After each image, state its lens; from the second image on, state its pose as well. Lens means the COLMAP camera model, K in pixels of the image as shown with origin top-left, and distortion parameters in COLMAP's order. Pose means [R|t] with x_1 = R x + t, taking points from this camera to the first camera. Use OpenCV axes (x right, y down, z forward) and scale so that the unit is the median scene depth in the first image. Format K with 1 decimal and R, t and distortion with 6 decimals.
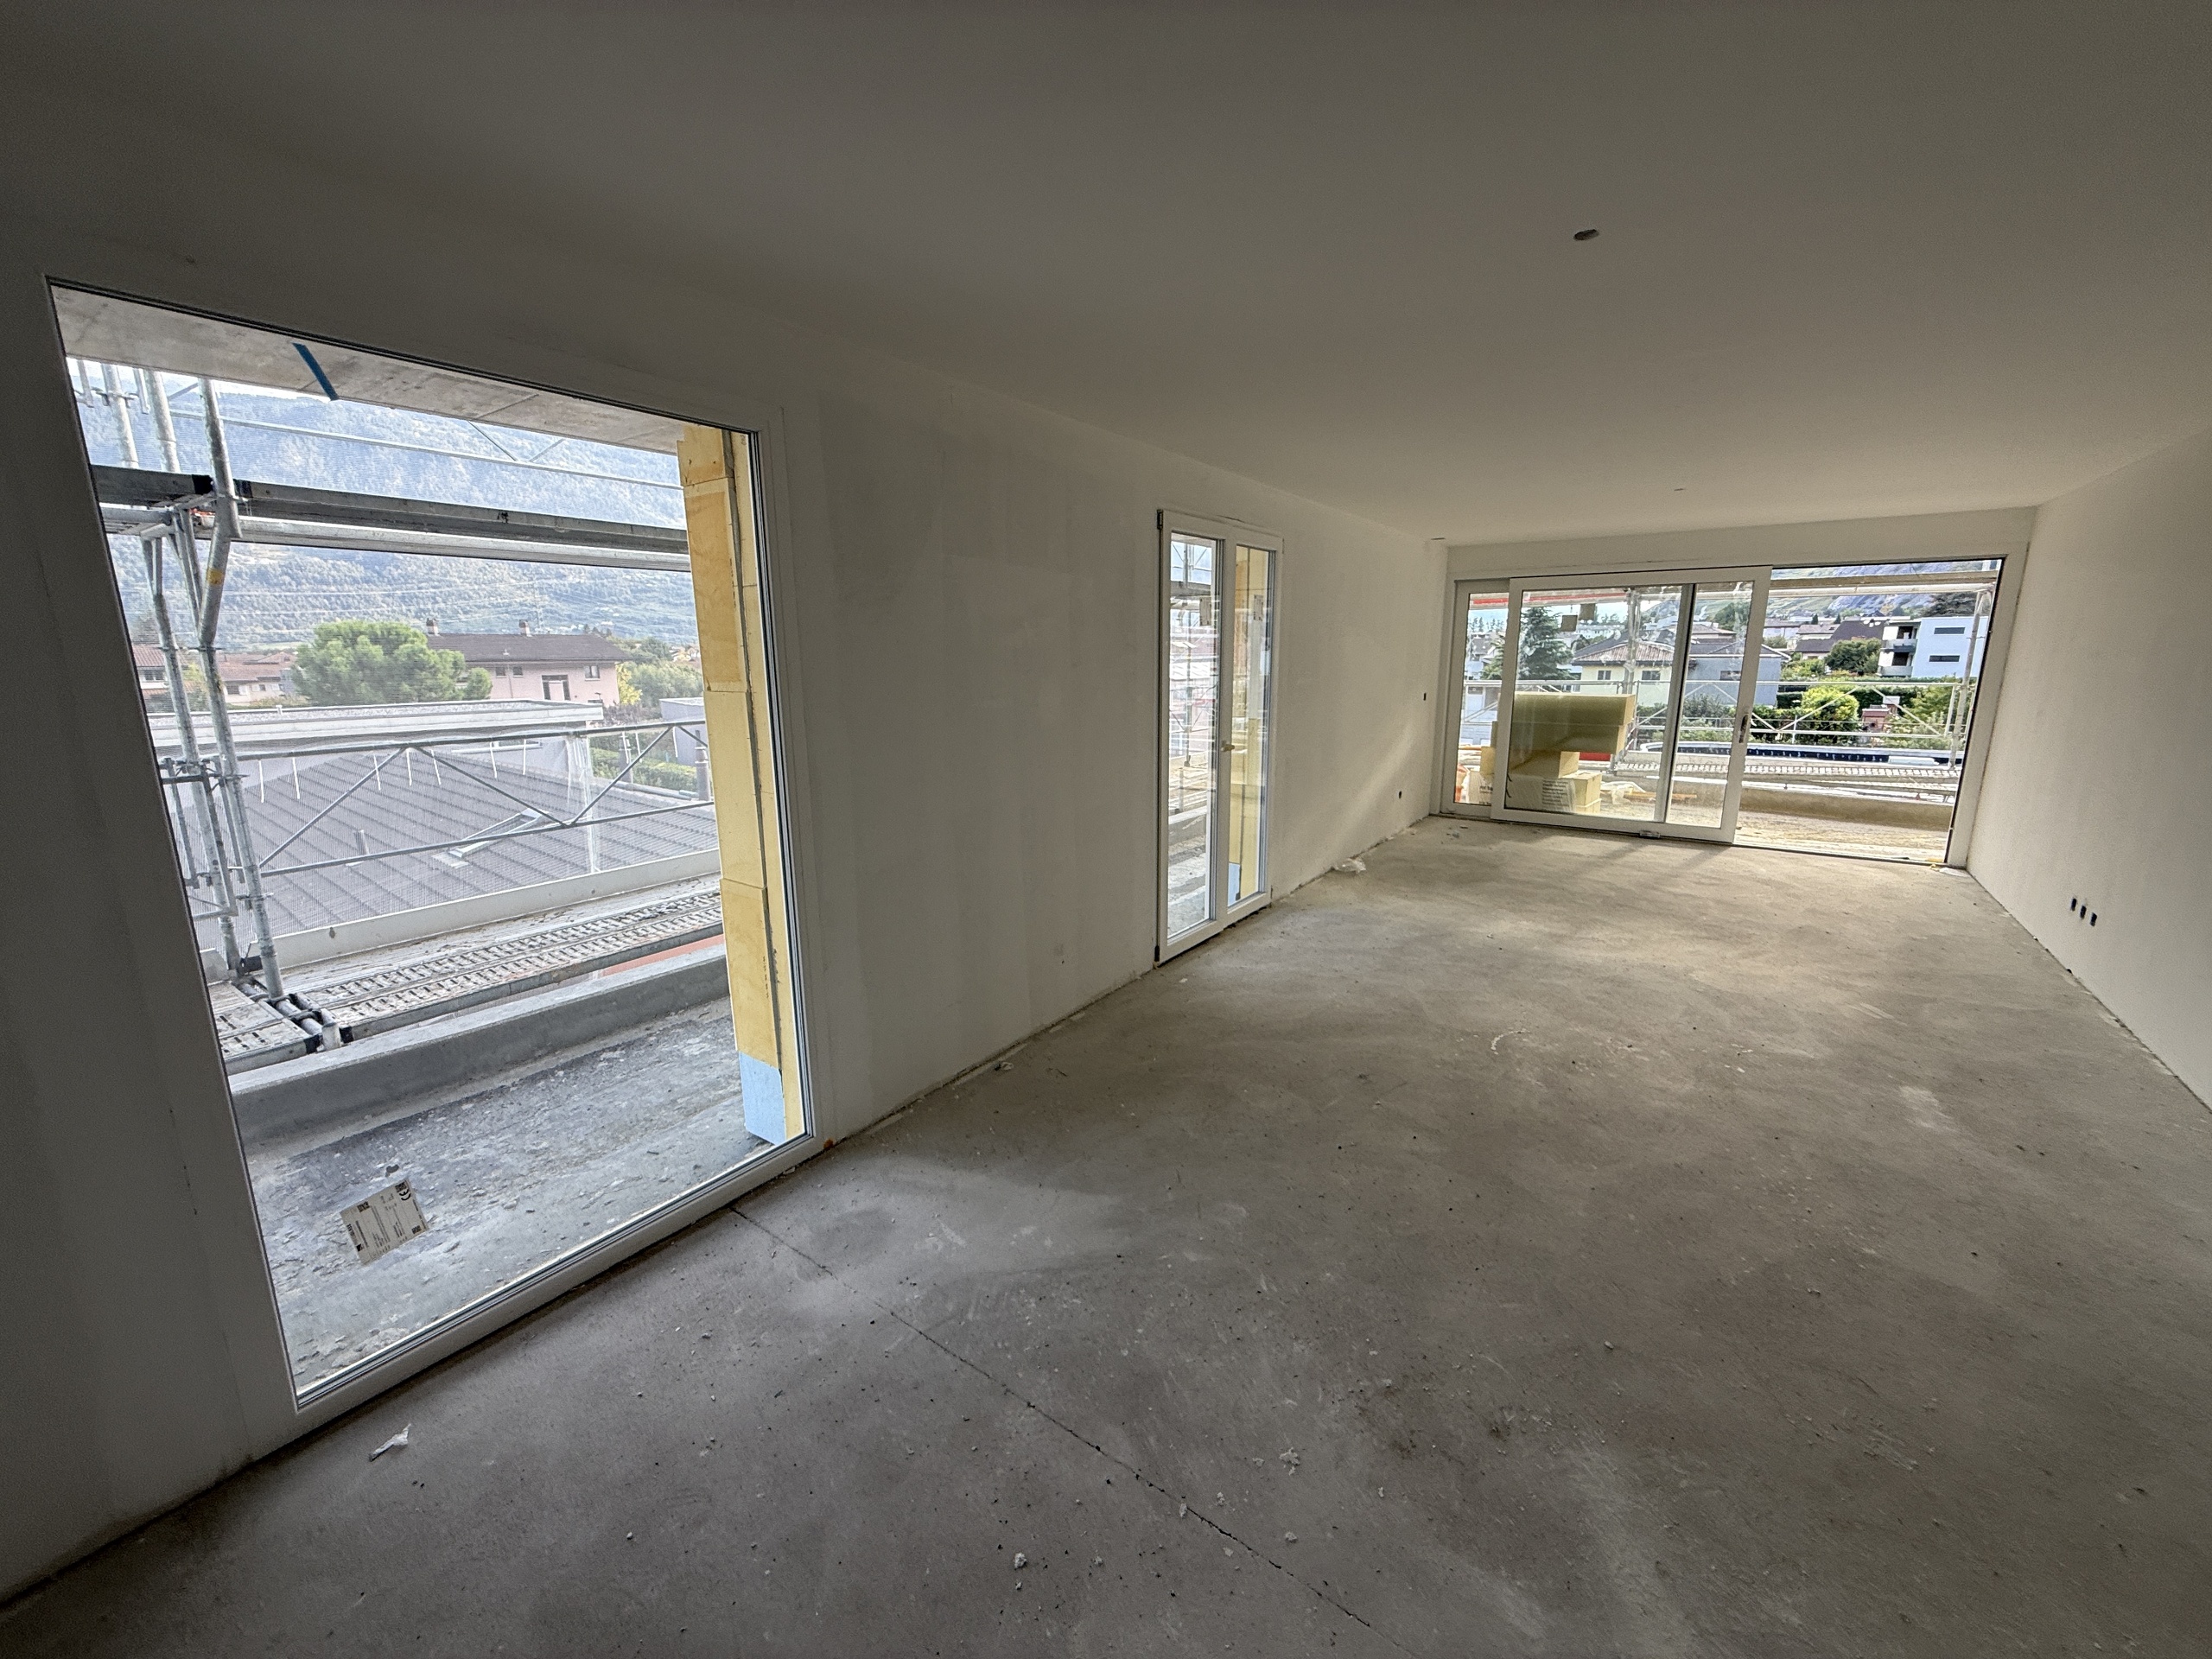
lens RADIAL K [[881.1, 0, 1107.2], [0, 881.1, 831.2], [0, 0, 1]] dist [0.000706, -0.000042]
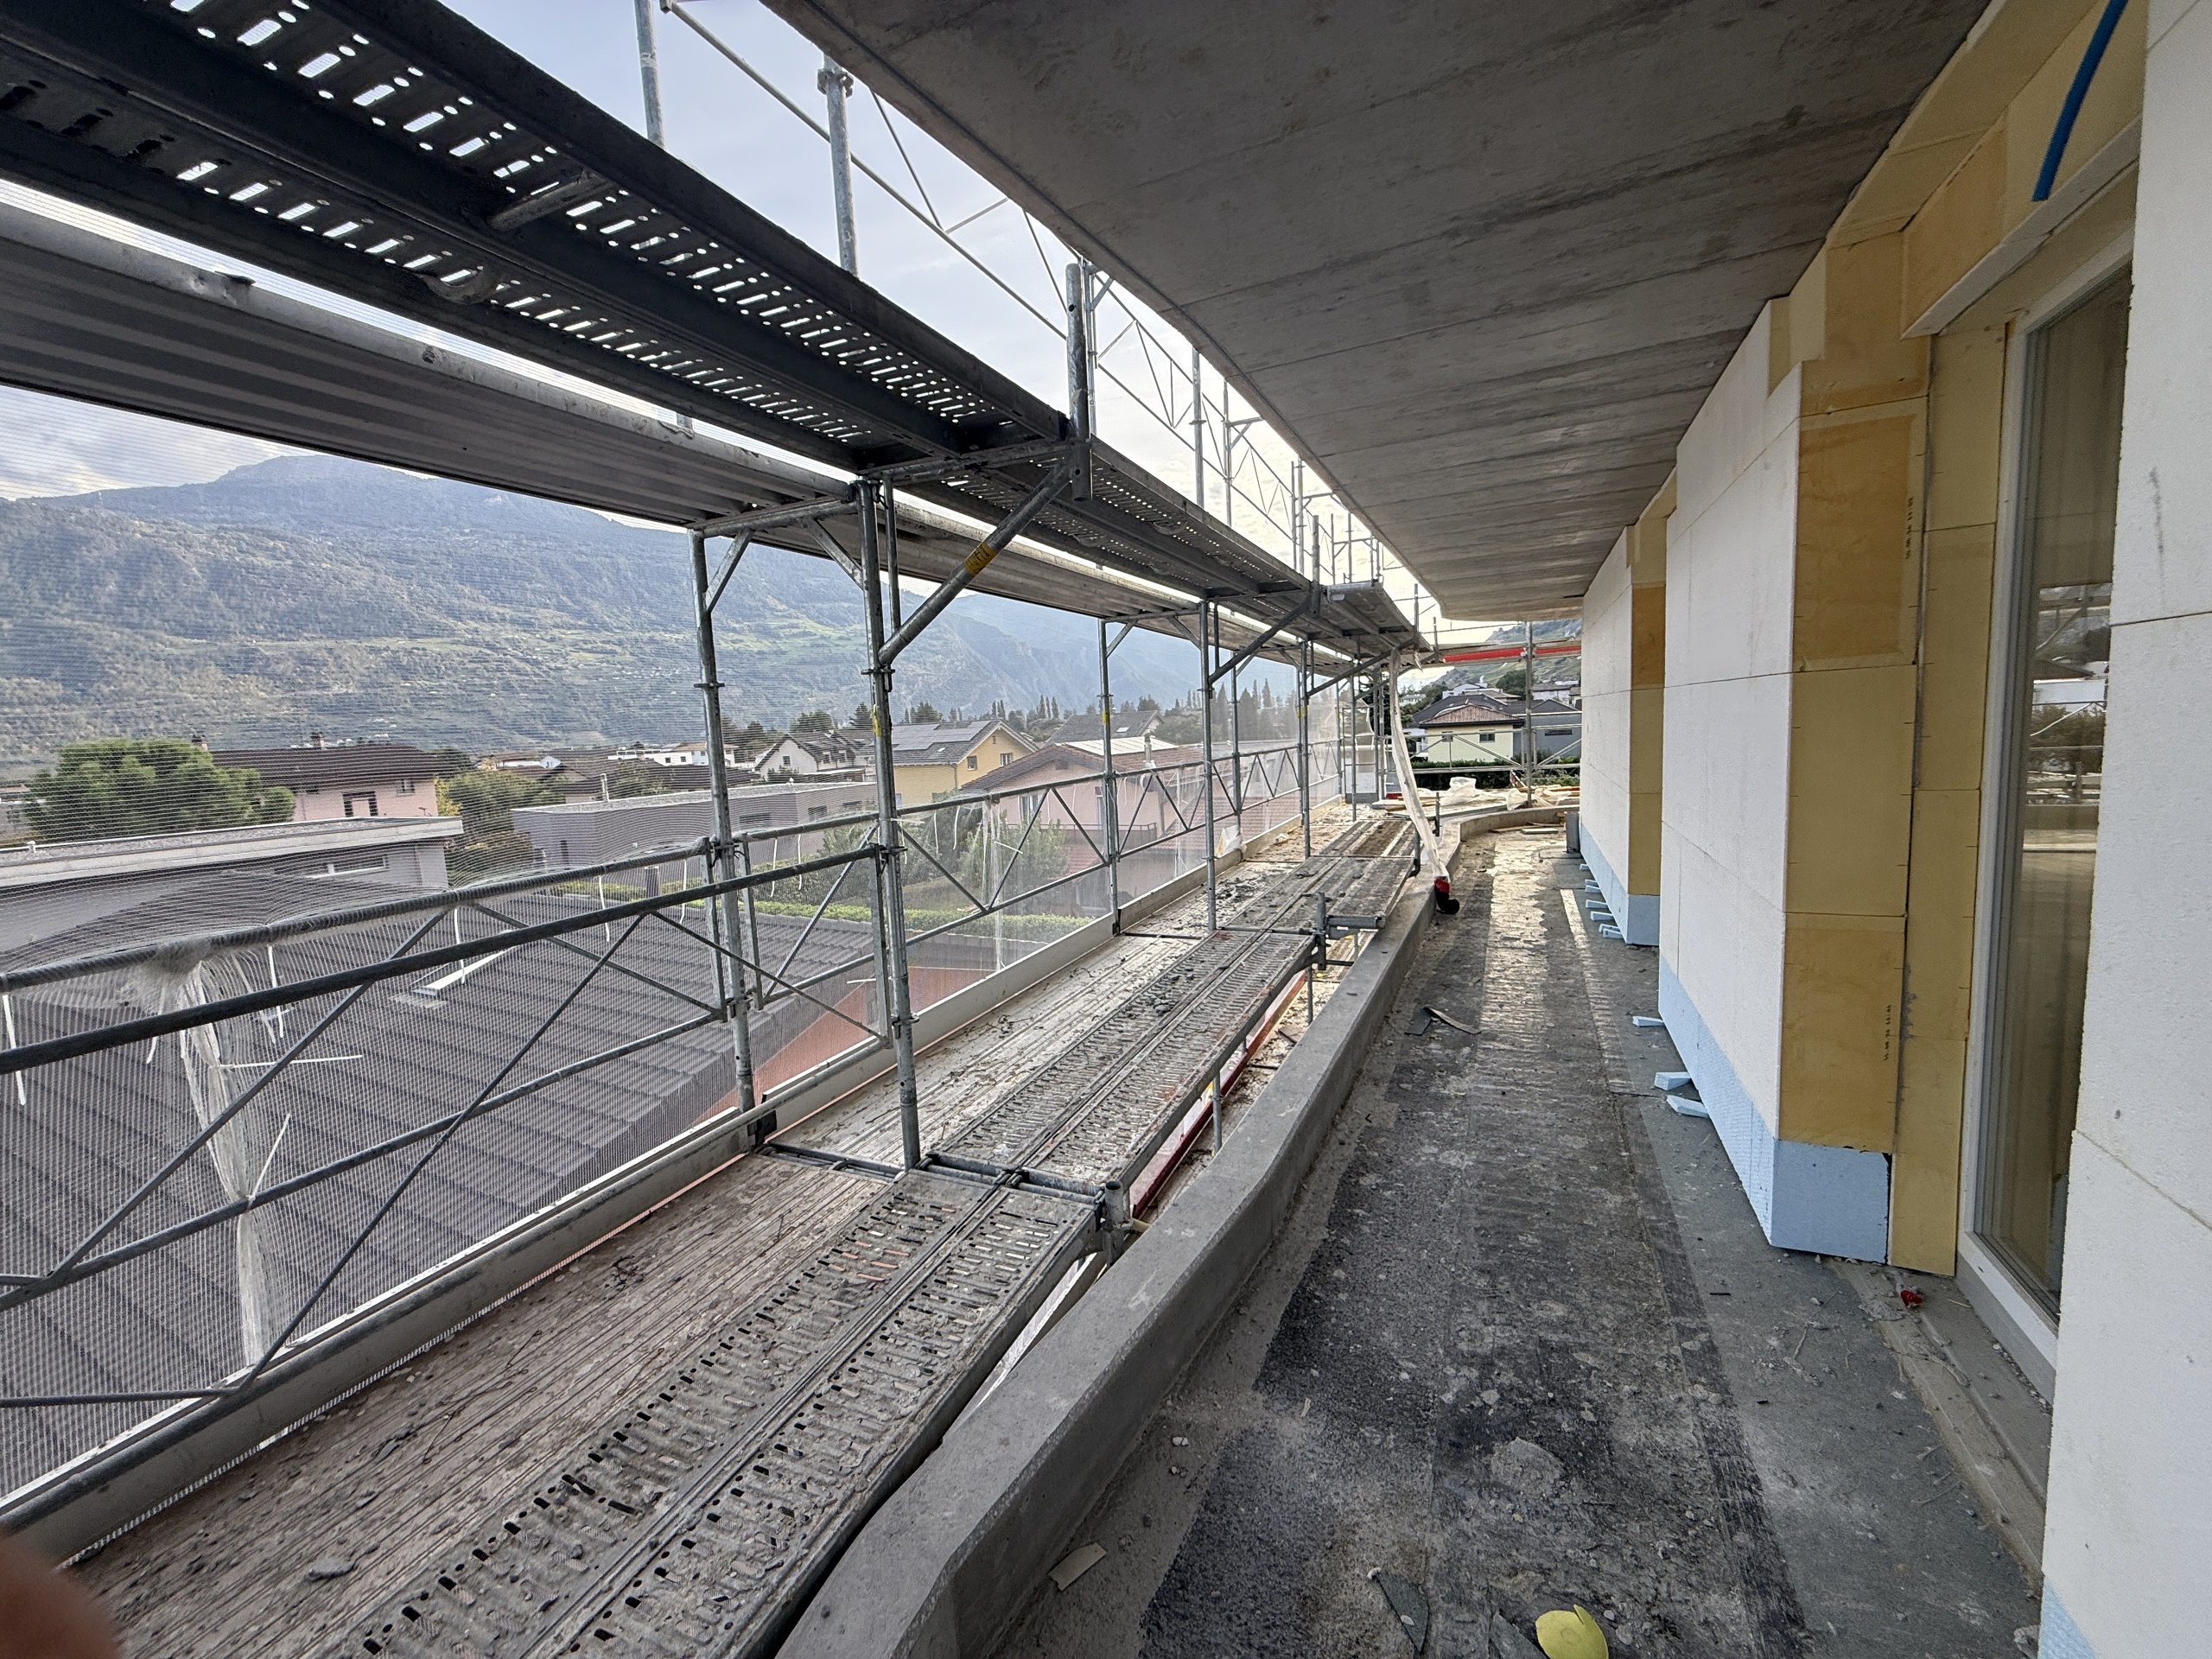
lens RADIAL K [[881.1, 0, 1110.4], [0, 881.1, 827.7], [0, 0, 1]] dist [0.000706, -0.000042]
pose [[0.982218, -0.064636, 0.176265, -0.266736], [0.081616, 0.992515, -0.090843, 0.000129], [-0.169074, 0.103613, 0.980142, 0.075927]]
